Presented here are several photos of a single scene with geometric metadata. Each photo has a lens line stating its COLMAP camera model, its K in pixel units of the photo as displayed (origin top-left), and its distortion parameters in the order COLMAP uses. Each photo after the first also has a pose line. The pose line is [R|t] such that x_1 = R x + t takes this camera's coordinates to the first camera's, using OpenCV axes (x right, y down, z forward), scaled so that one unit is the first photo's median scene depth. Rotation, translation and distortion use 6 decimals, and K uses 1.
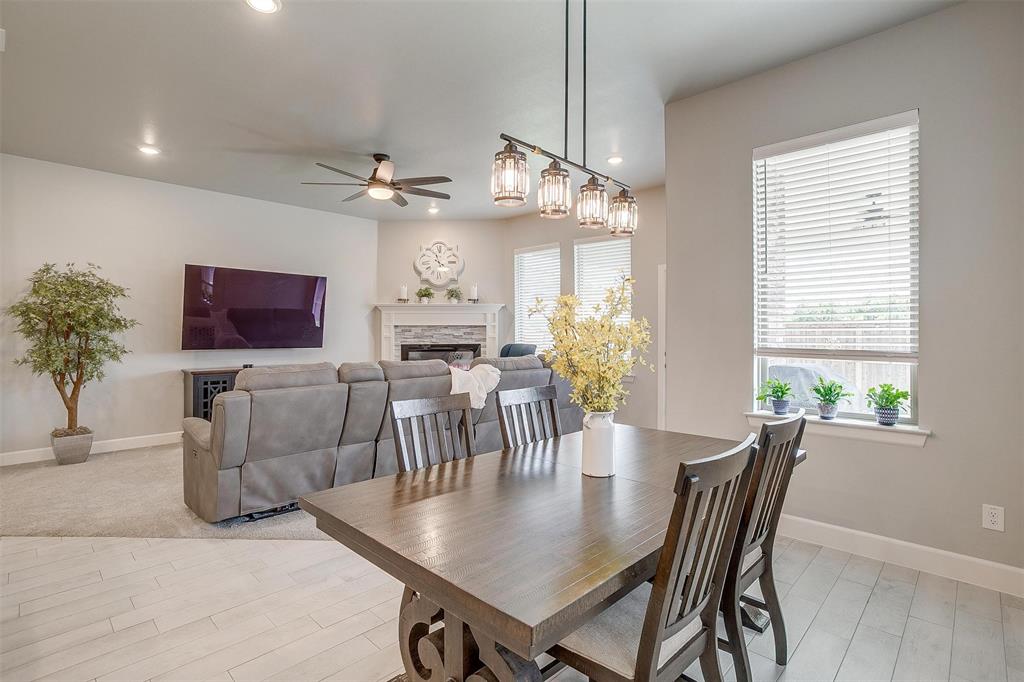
lens RADIAL K [[497.3, 0, 513.0], [0, 497.3, 331.1], [0, 0, 1]] dist [-0.052237, 0.026959]
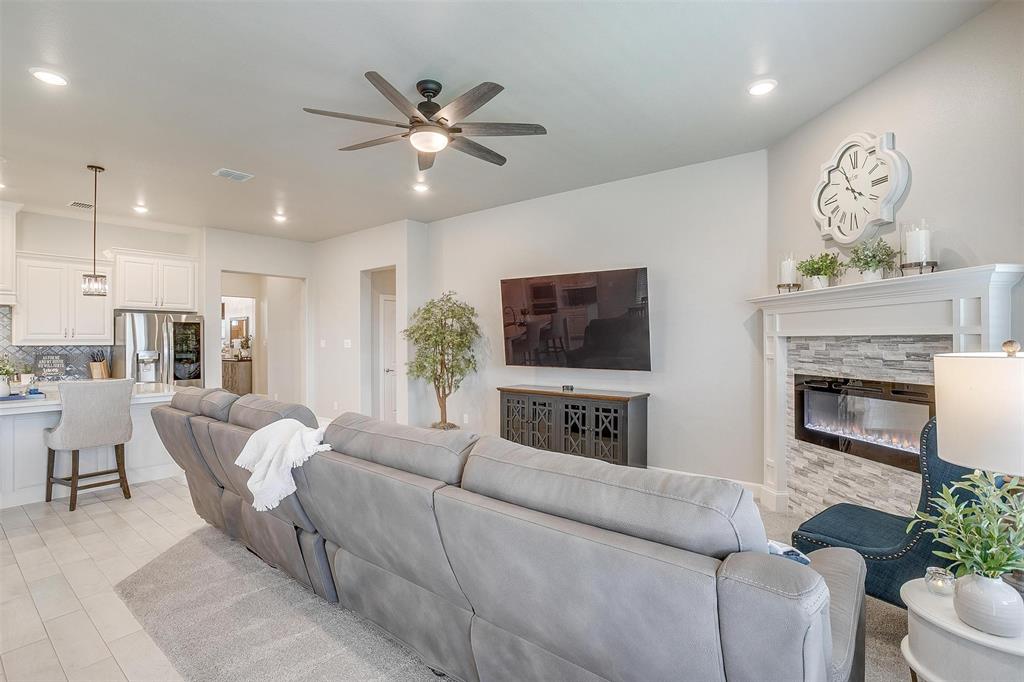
lens RADIAL K [[497.3, 0, 509.4], [0, 497.3, 338.3], [0, 0, 1]] dist [-0.052237, 0.026959]
pose [[0.085486, -0.004063, -0.996331, 0.349979], [0.005813, 0.999977, -0.003579, -0.013270], [0.996322, -0.005486, 0.085507, 0.932859]]
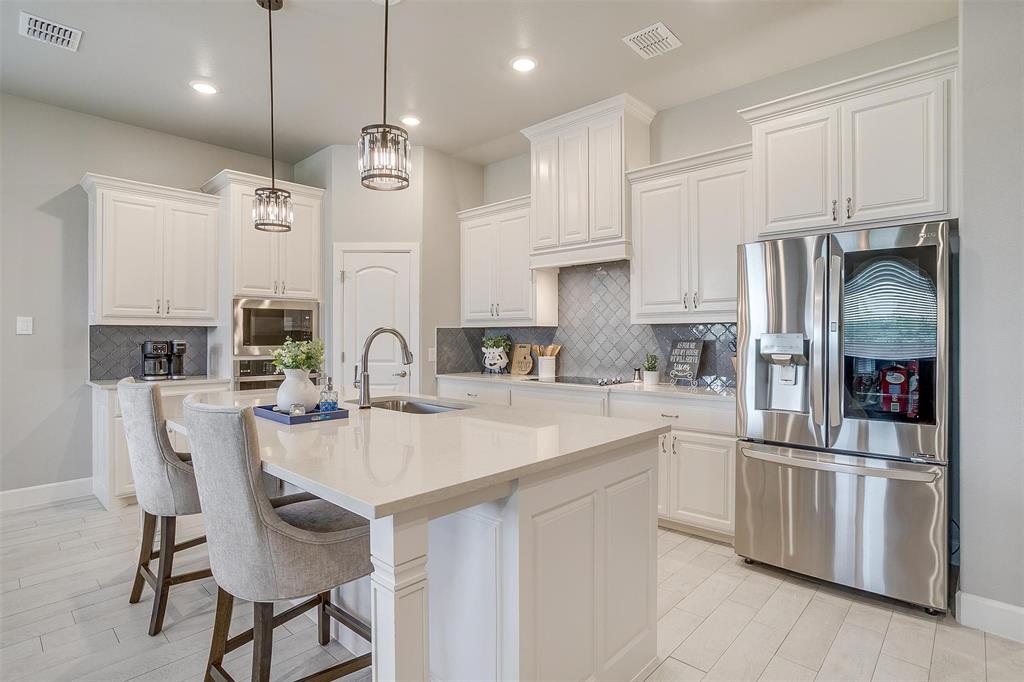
lens RADIAL K [[520.2, 0, 510.8], [0, 520.2, 336.7], [0, 0, 1]] dist [-0.037928, 0.002129]
pose [[-0.999775, 0.002906, -0.021006, -0.624465], [0.002956, 0.999993, -0.002364, 0.011405], [0.020999, -0.002426, -0.999777, 0.650241]]
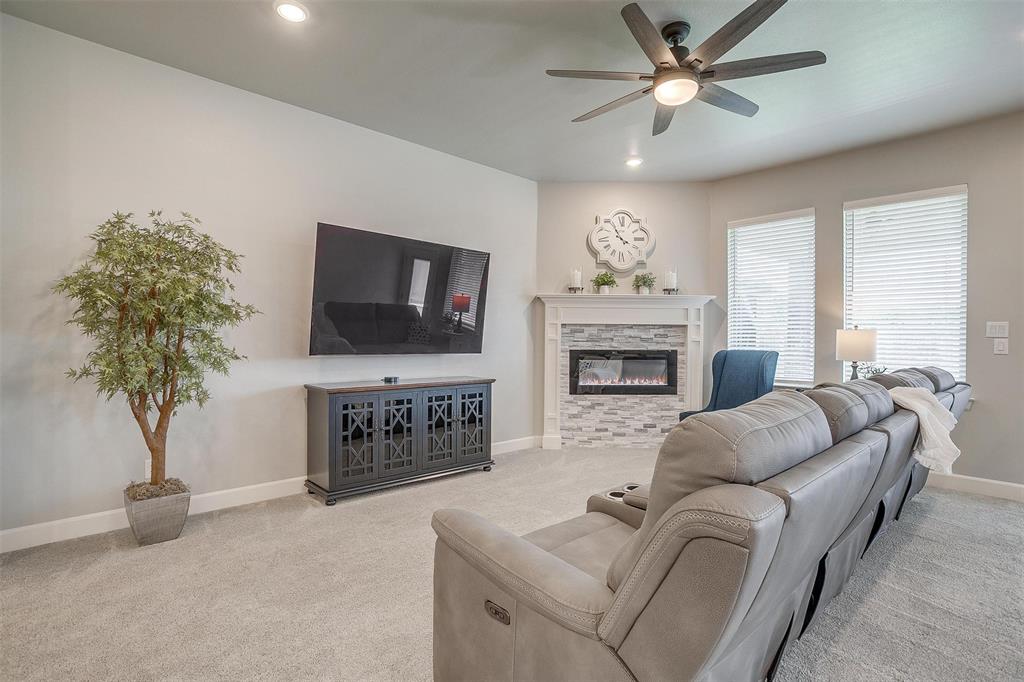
lens RADIAL K [[497.3, 0, 515.6], [0, 497.3, 340.2], [0, 0, 1]] dist [-0.052237, 0.026959]
pose [[0.999056, 0.008869, -0.042526, -0.385281], [-0.008604, 0.999943, 0.006398, 0.012162], [0.042581, -0.006026, 0.999075, 0.362816]]
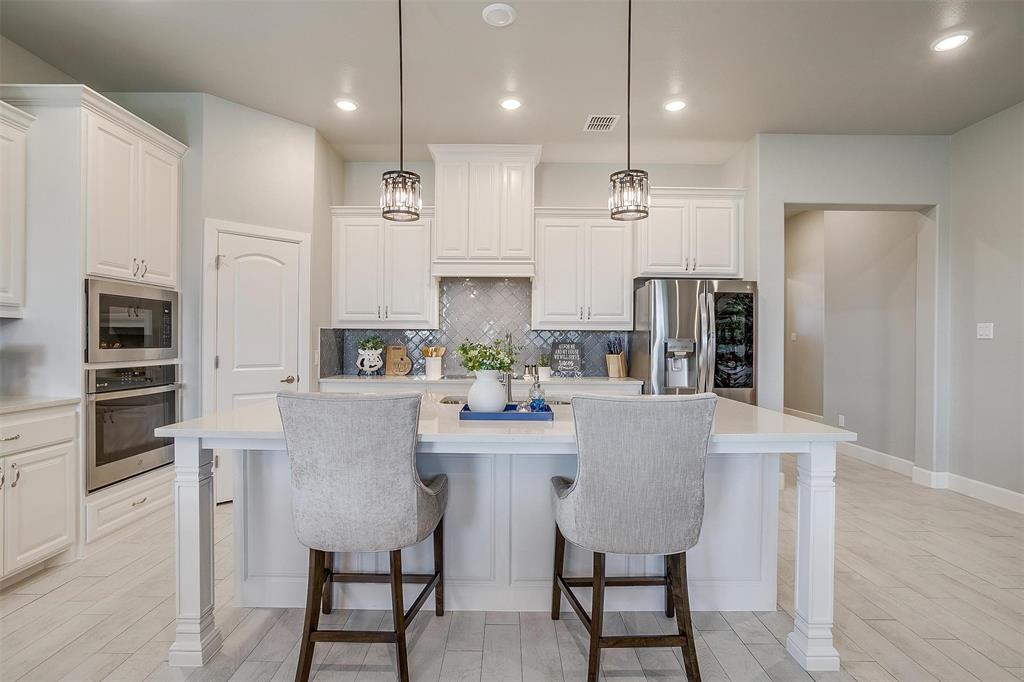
lens RADIAL K [[497.3, 0, 507.3], [0, 497.3, 343.4], [0, 0, 1]] dist [-0.052237, 0.026959]
pose [[-0.716083, 0.000155, -0.698015, -0.177952], [-0.004028, 0.999982, 0.004354, 0.012821], [0.698003, 0.005929, -0.716070, 0.521560]]
